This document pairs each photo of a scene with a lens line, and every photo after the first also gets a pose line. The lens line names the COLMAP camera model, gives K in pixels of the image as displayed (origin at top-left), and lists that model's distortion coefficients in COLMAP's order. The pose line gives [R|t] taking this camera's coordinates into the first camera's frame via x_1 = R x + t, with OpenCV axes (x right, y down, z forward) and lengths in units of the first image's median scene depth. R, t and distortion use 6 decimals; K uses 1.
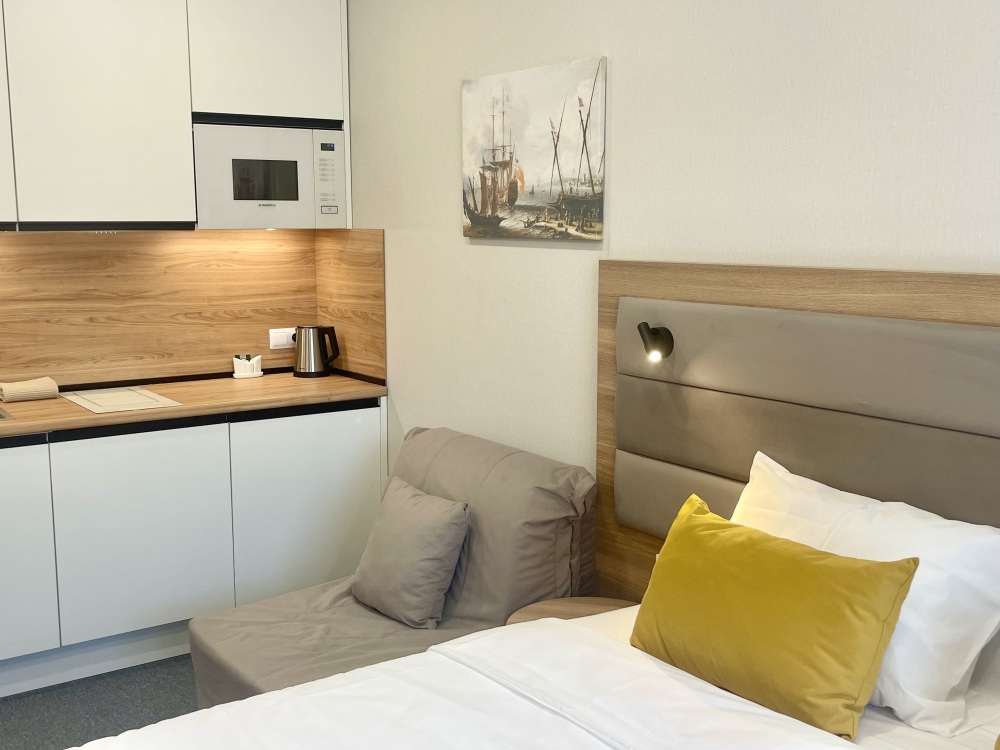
lens RADIAL K [[1095.8, 0, 500.0], [0, 1095.8, 375.0], [0, 0, 1]] dist [0.072788, -0.021731]
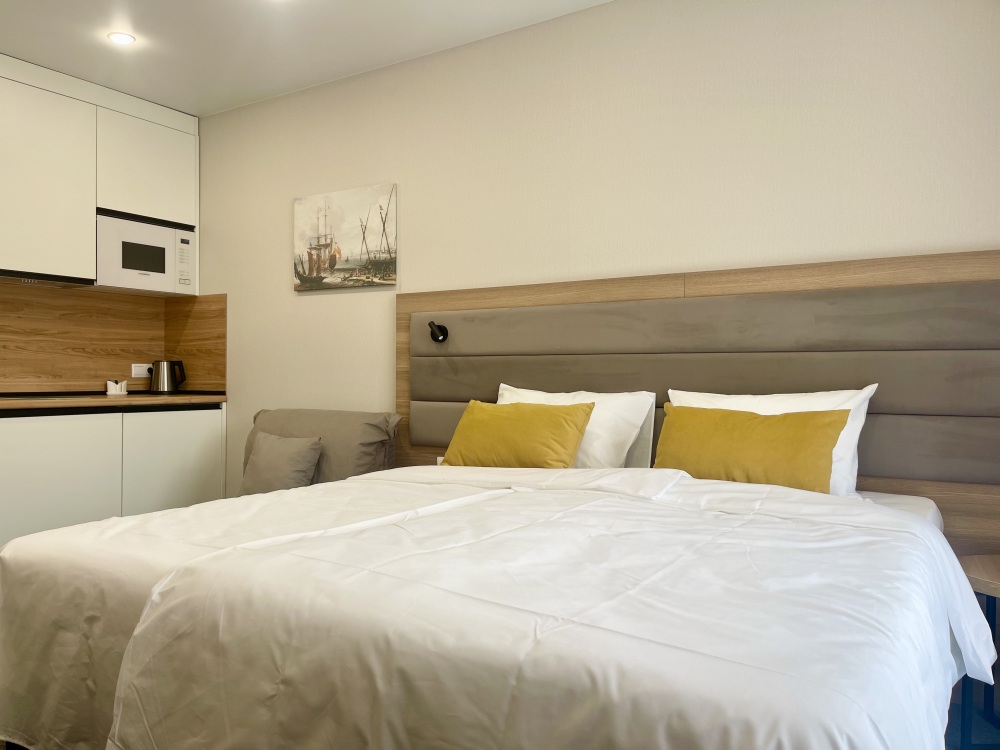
lens RADIAL K [[735.9, 0, 500.0], [0, 735.9, 375.0], [0, 0, 1]] dist [0.029320, -0.063880]
pose [[0.918388, 0.008238, 0.395596, -0.200024], [0.047279, 0.990336, -0.130382, 0.166448], [-0.392847, 0.138445, 0.909123, -0.101982]]
